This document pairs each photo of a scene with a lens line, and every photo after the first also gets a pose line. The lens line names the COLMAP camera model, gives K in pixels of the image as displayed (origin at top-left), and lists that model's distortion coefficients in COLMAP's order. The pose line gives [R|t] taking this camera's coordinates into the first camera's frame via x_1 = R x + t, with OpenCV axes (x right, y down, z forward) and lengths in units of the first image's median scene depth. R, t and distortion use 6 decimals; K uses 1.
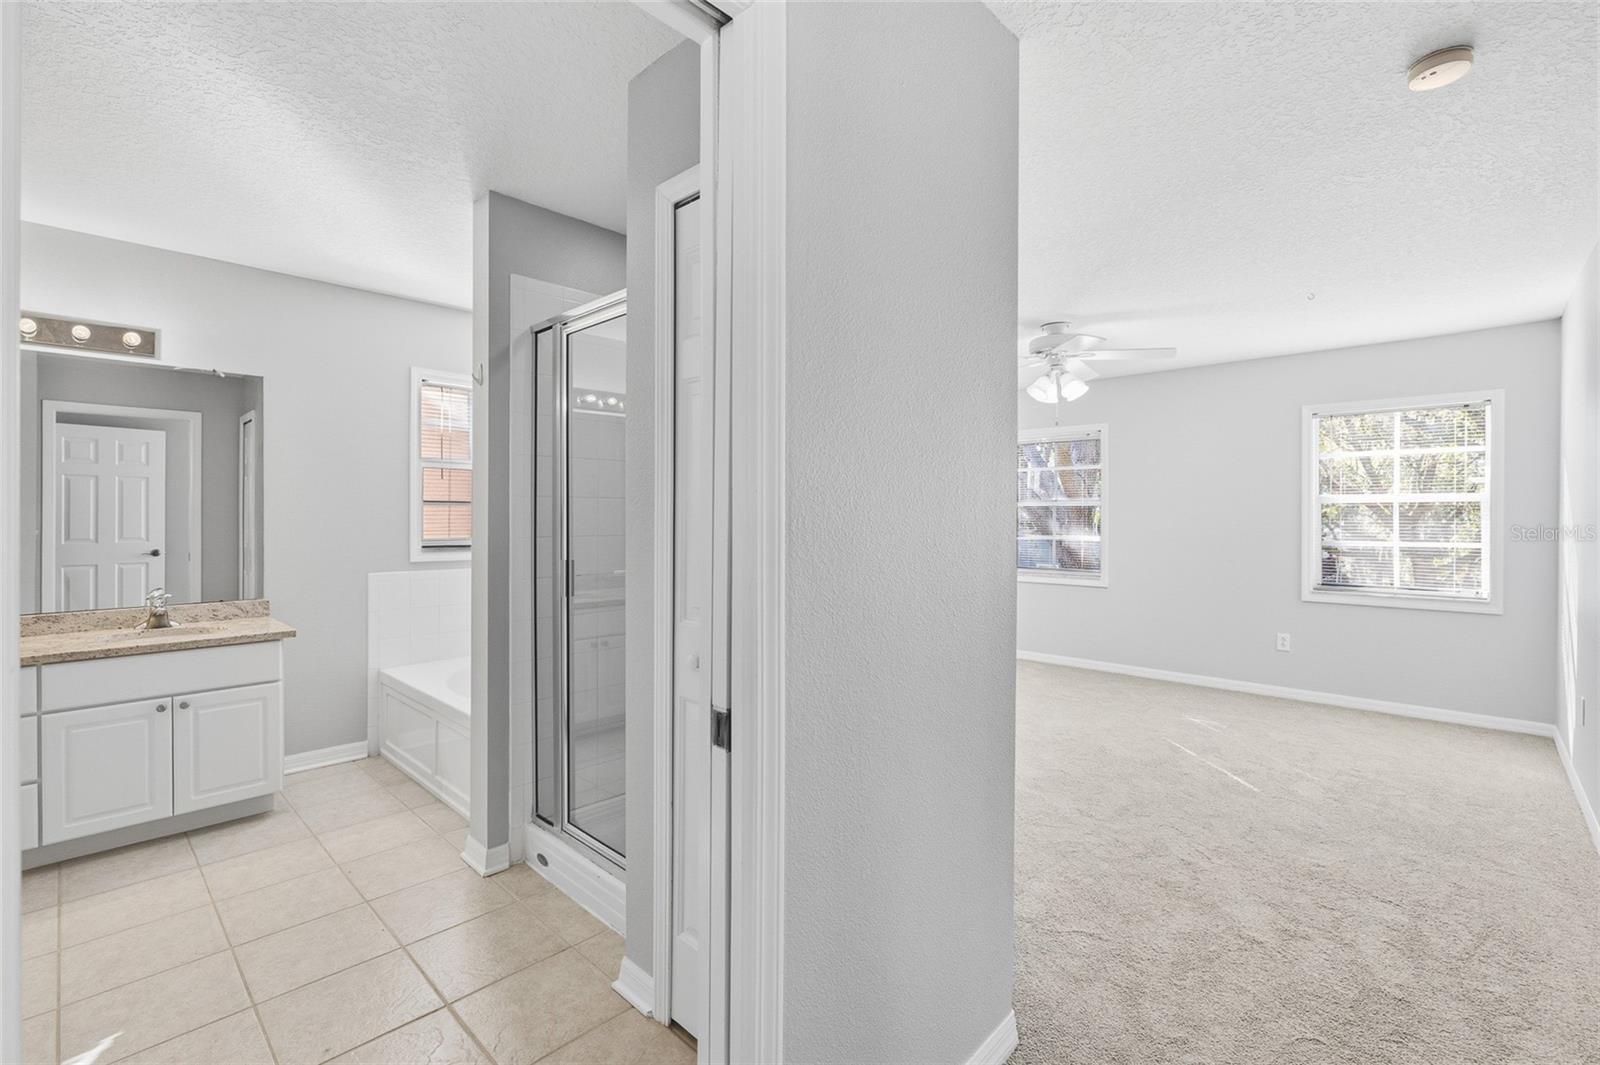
lens RADIAL K [[699.8, 0, 793.9], [0, 699.8, 519.3], [0, 0, 1]] dist [-0.005224, -0.000256]
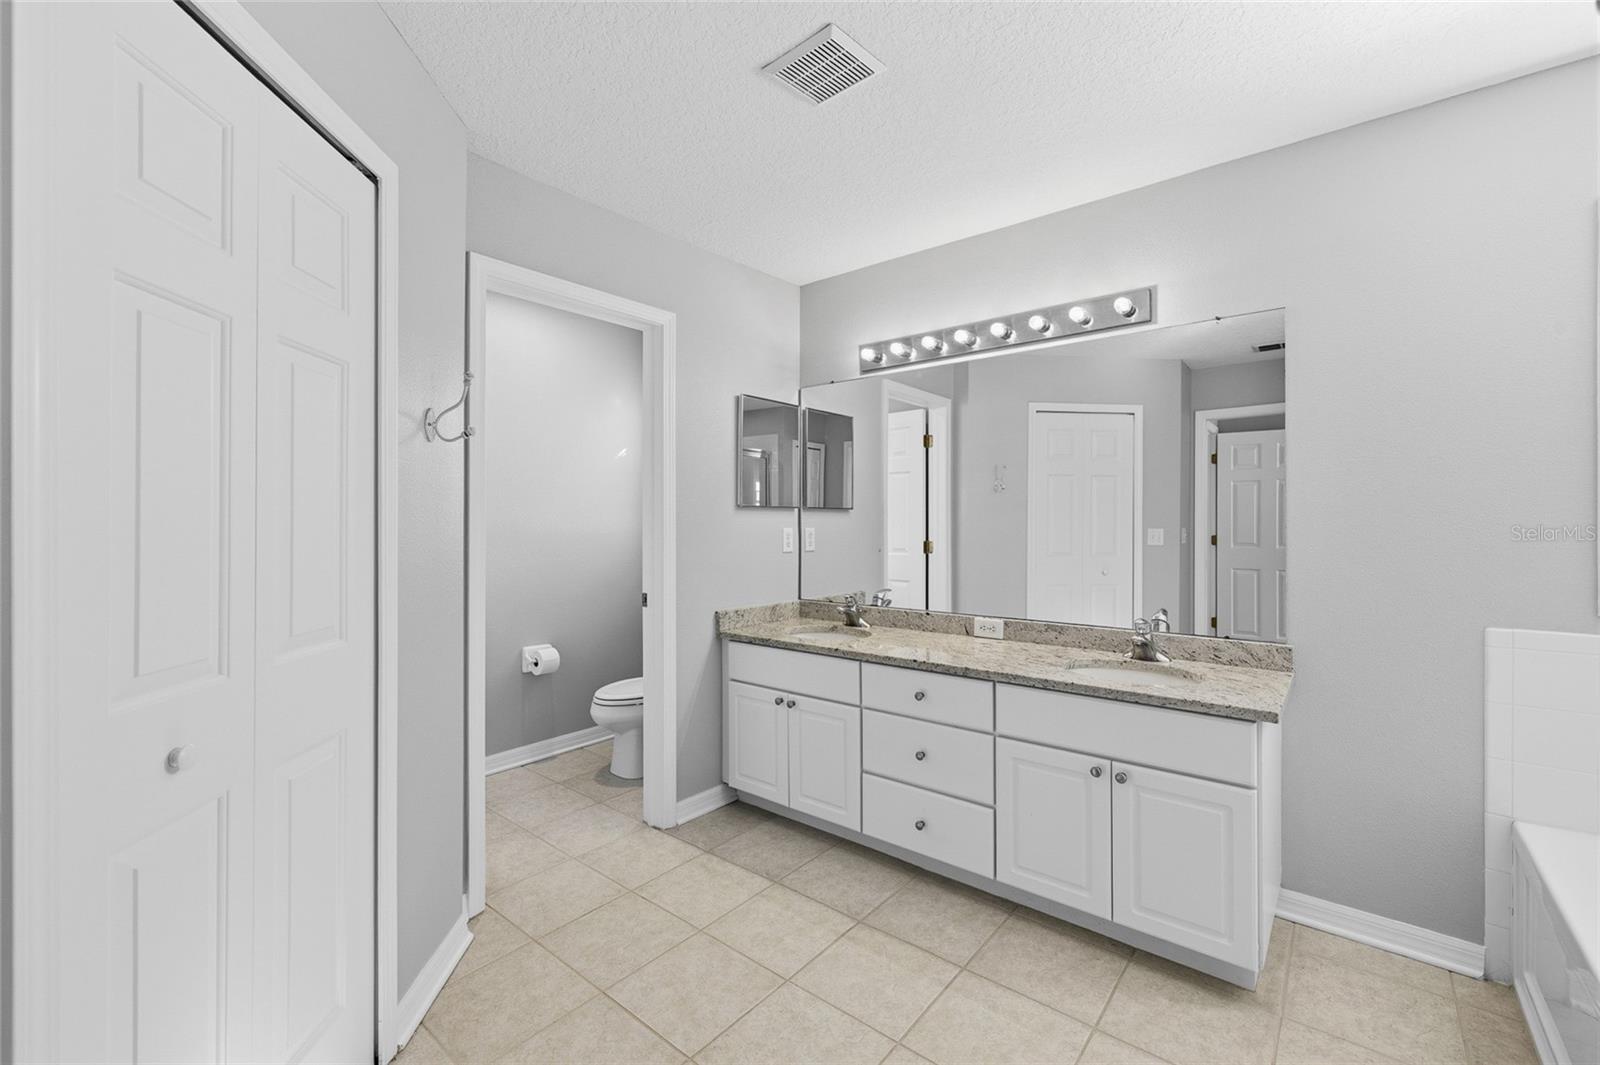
lens RADIAL K [[671.8, 0, 804.9], [0, 671.8, 519.1], [0, 0, 1]] dist [-0.000173, 0.000340]
pose [[0.075908, -0.005045, -0.997102, -0.194319], [-0.002546, 0.999983, -0.005254, 0.000277], [0.997112, 0.002937, 0.075894, 0.605326]]
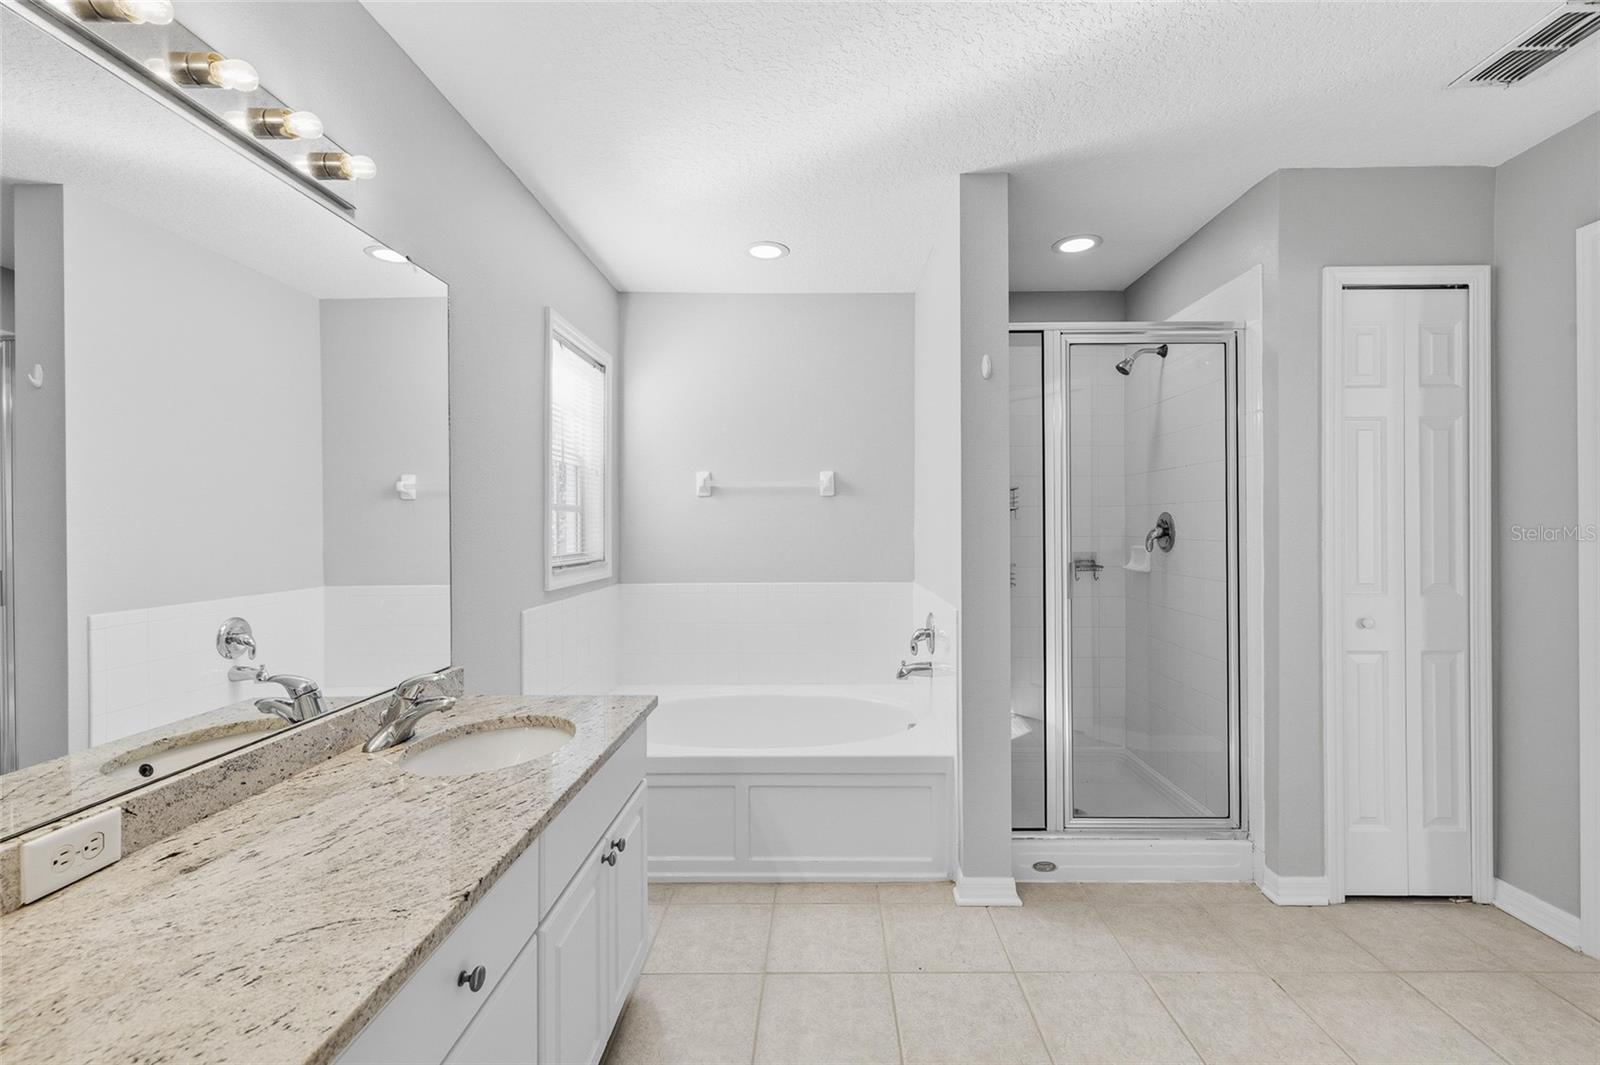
lens RADIAL K [[671.8, 0, 827.2], [0, 671.8, 527.3], [0, 0, 1]] dist [-0.000173, 0.000340]
pose [[0.721810, 0.001010, 0.692091, -1.123684], [-0.001569, 0.999999, 0.000178, -0.002097], [-0.692090, -0.001214, 0.721810, 0.465472]]
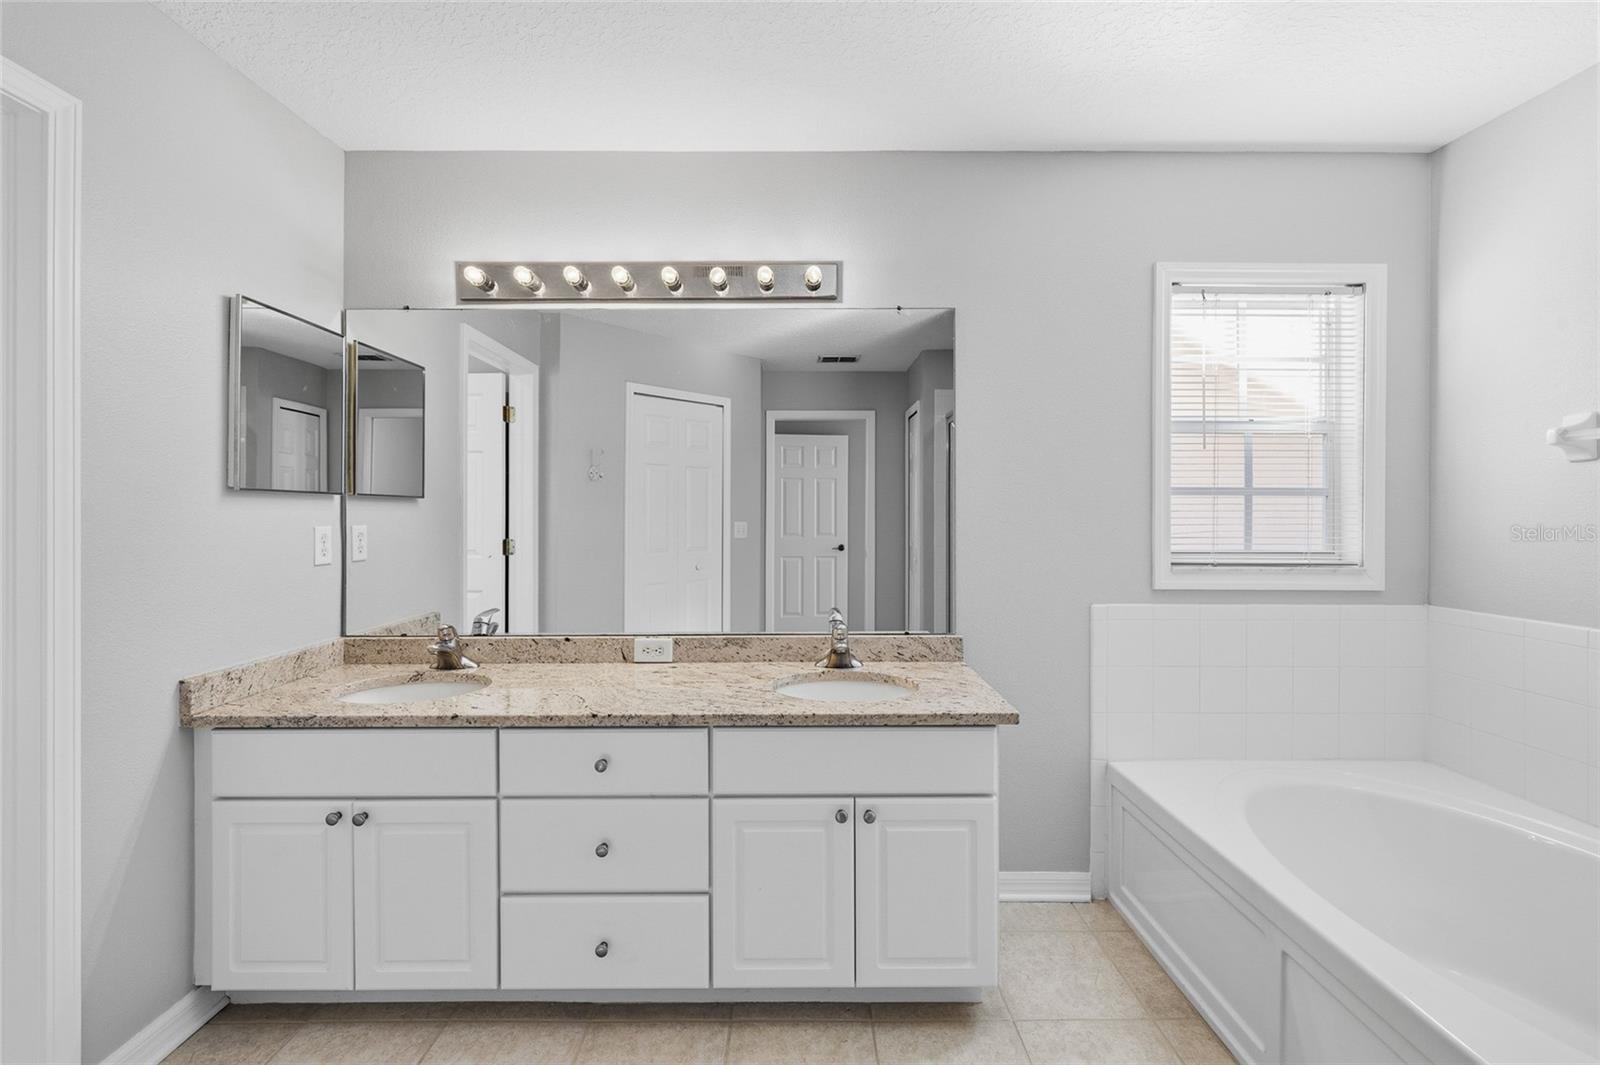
lens RADIAL K [[671.8, 0, 800.0], [0, 671.8, 511.9], [0, 0, 1]] dist [-0.000173, 0.000340]
pose [[0.692128, -0.003605, -0.721766, -0.475678], [-0.001042, 0.999981, -0.005993, -0.001825], [0.721774, 0.004900, 0.692111, 0.529886]]
